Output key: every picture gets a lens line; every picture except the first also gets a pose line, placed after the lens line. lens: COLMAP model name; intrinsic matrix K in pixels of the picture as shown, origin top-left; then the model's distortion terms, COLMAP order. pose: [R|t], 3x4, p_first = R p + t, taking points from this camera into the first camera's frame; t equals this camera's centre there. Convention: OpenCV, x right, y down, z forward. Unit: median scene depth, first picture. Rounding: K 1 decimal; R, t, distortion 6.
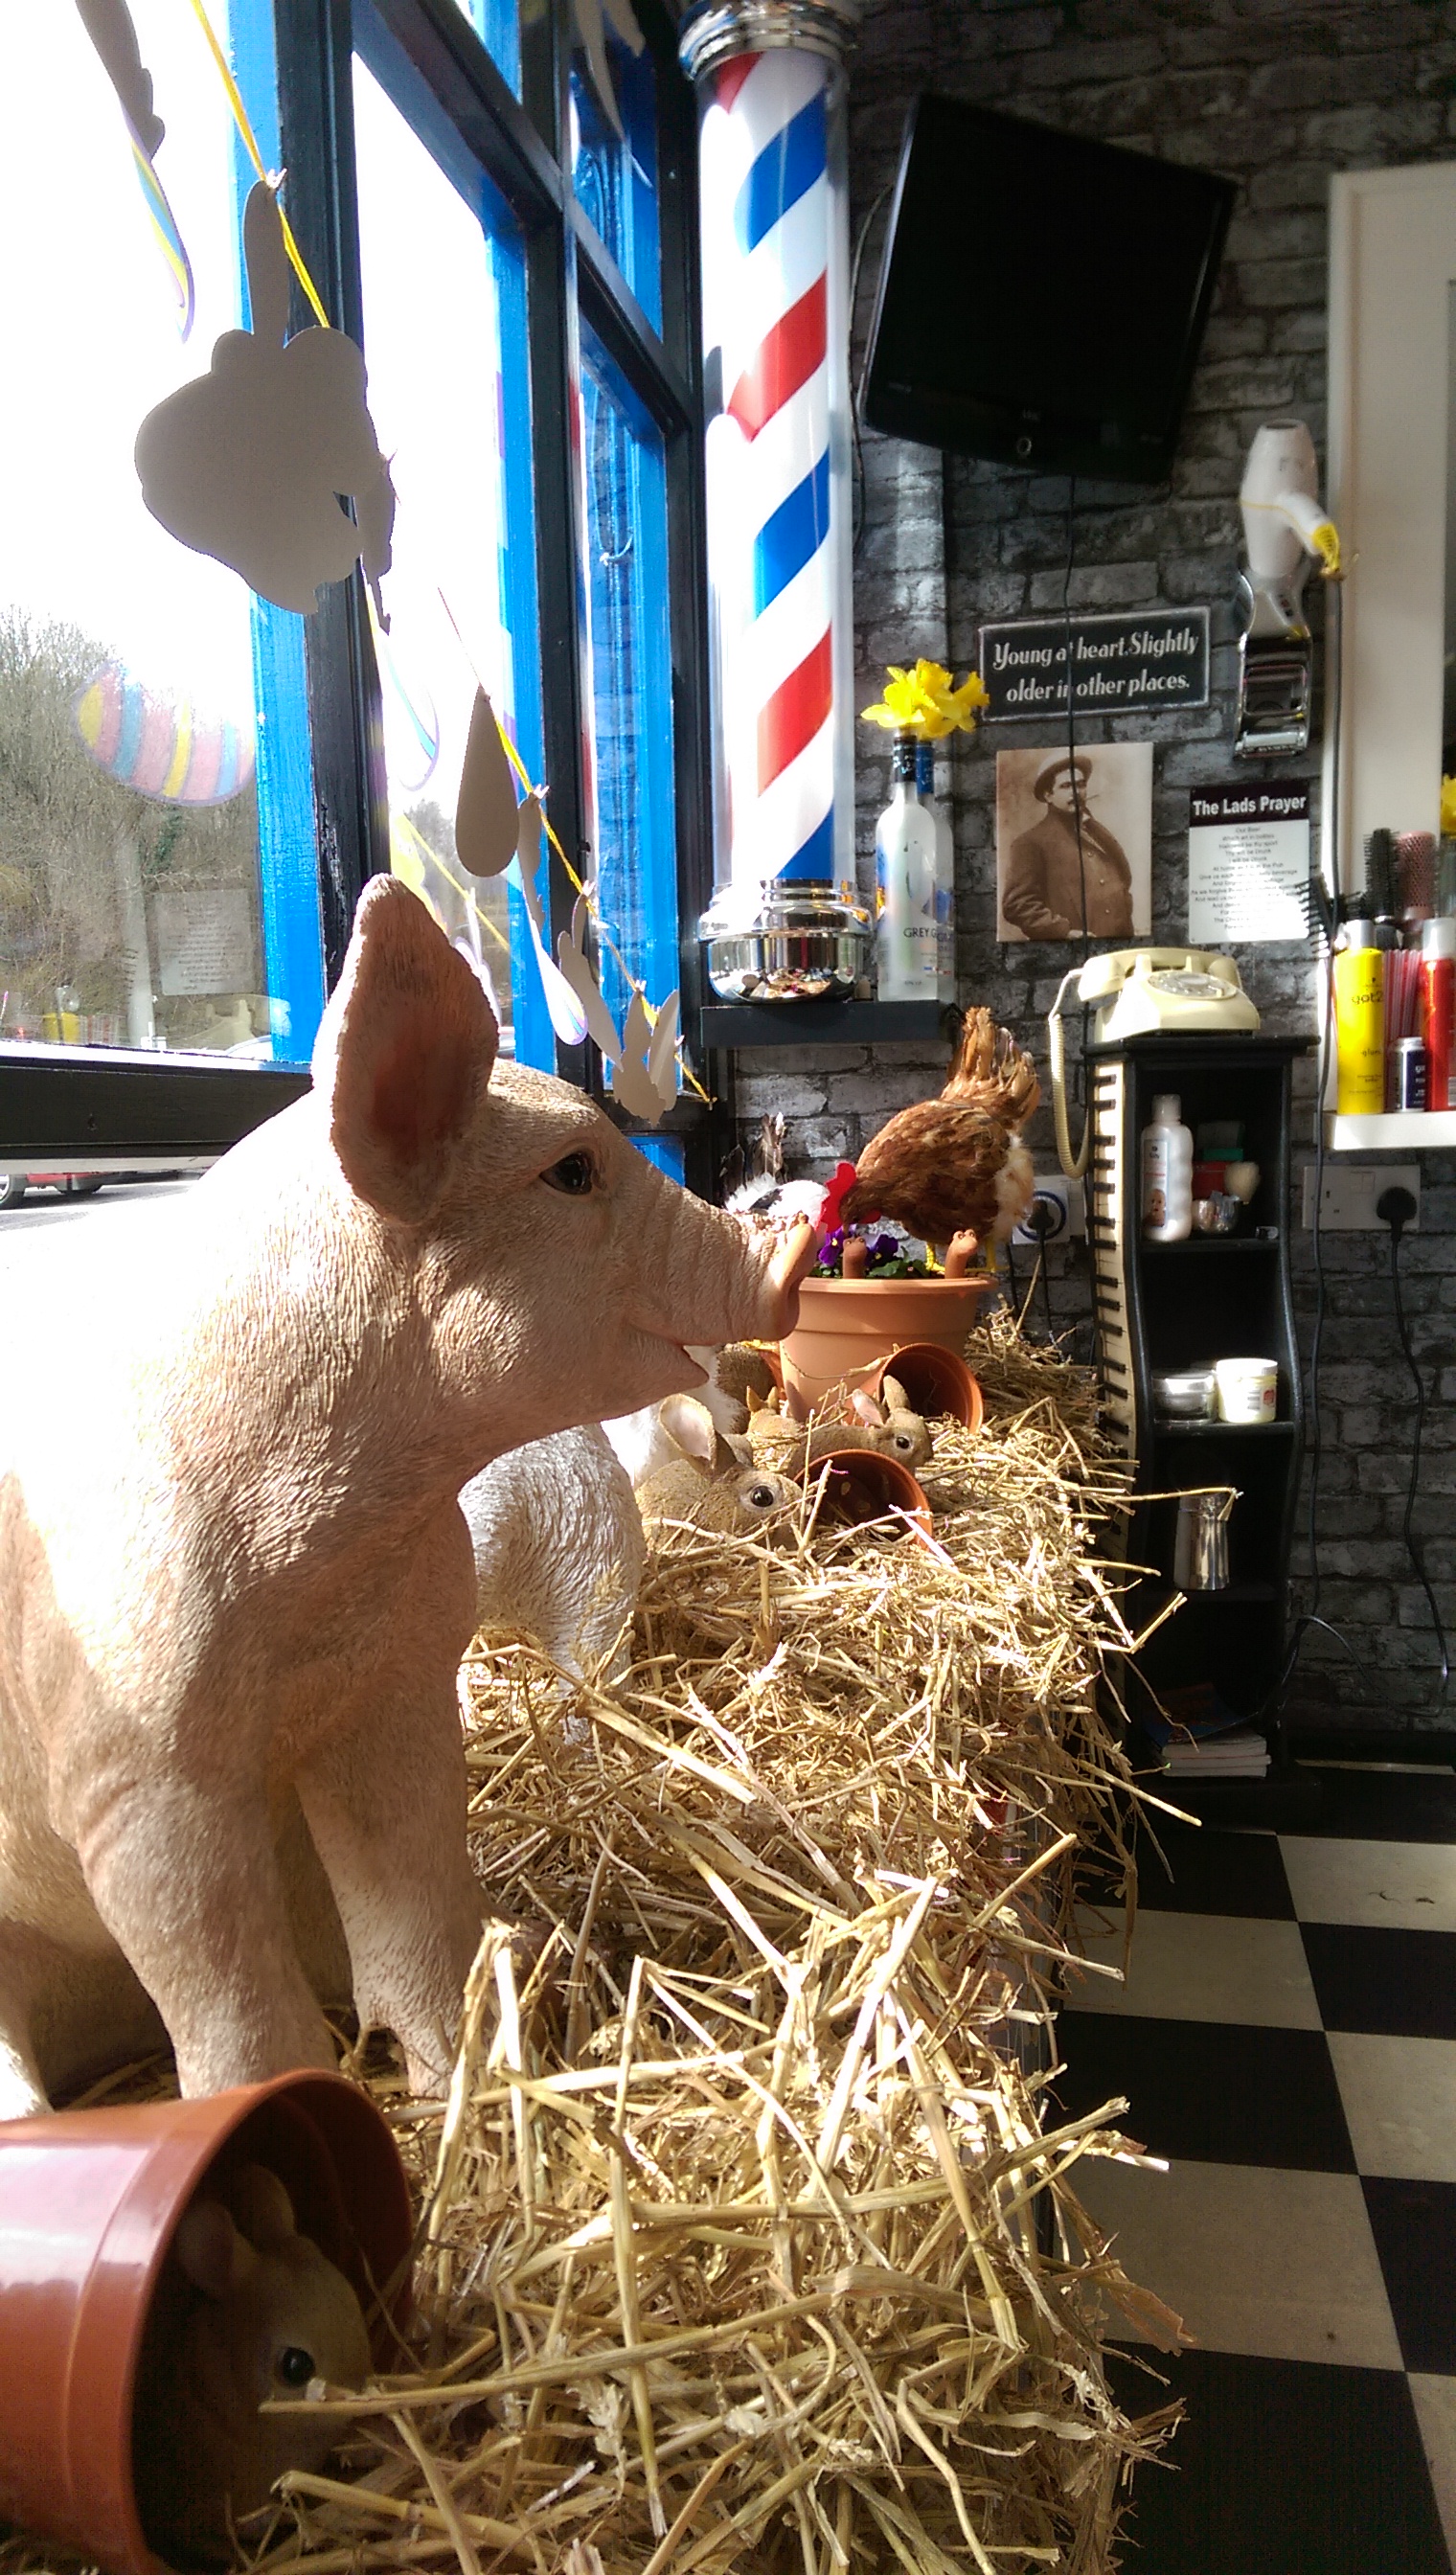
lens RADIAL K [[1626.8, 0, 728.0], [0, 1626.8, 1287.5], [0, 0, 1]] dist [0.002599, -0.034935]
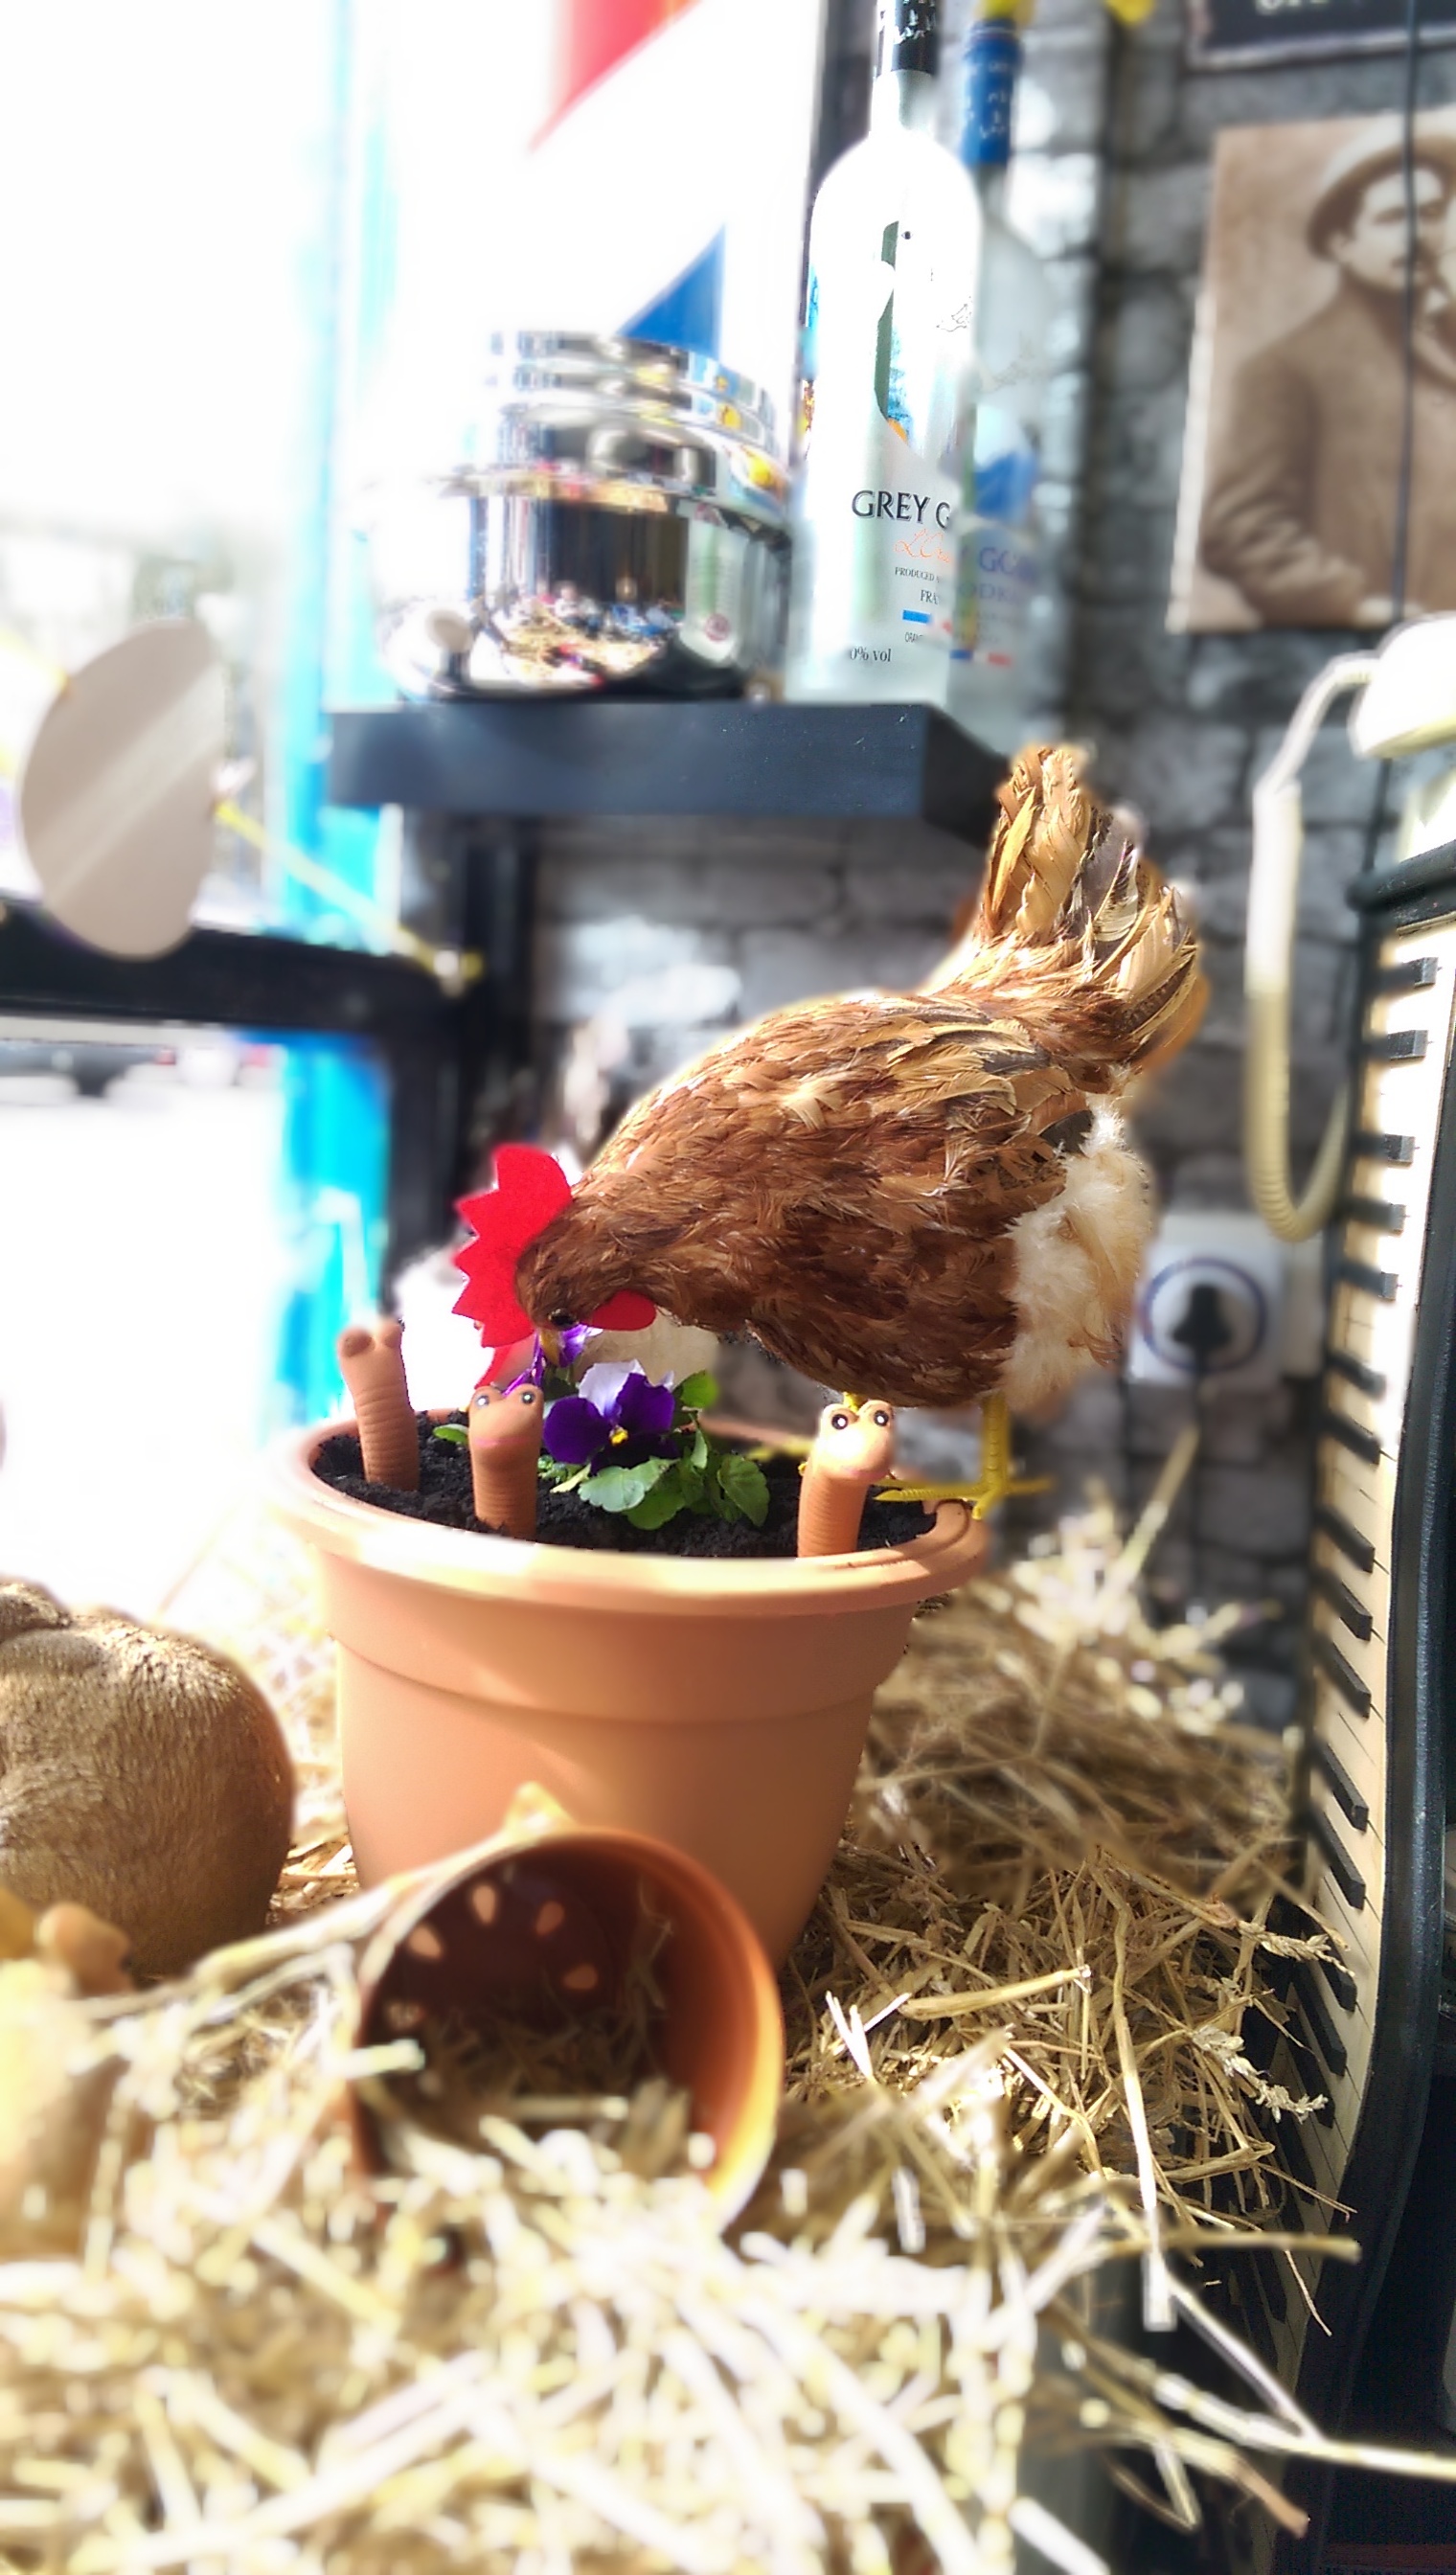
lens RADIAL K [[1785.2, 0, 728.0], [0, 1785.2, 1287.5], [0, 0, 1]] dist [0.065130, -0.119846]
pose [[0.984264, 0.105478, -0.141769, 0.197376], [-0.101511, 0.994220, 0.034953, -0.078174], [0.144636, -0.020012, 0.989283, 0.777969]]
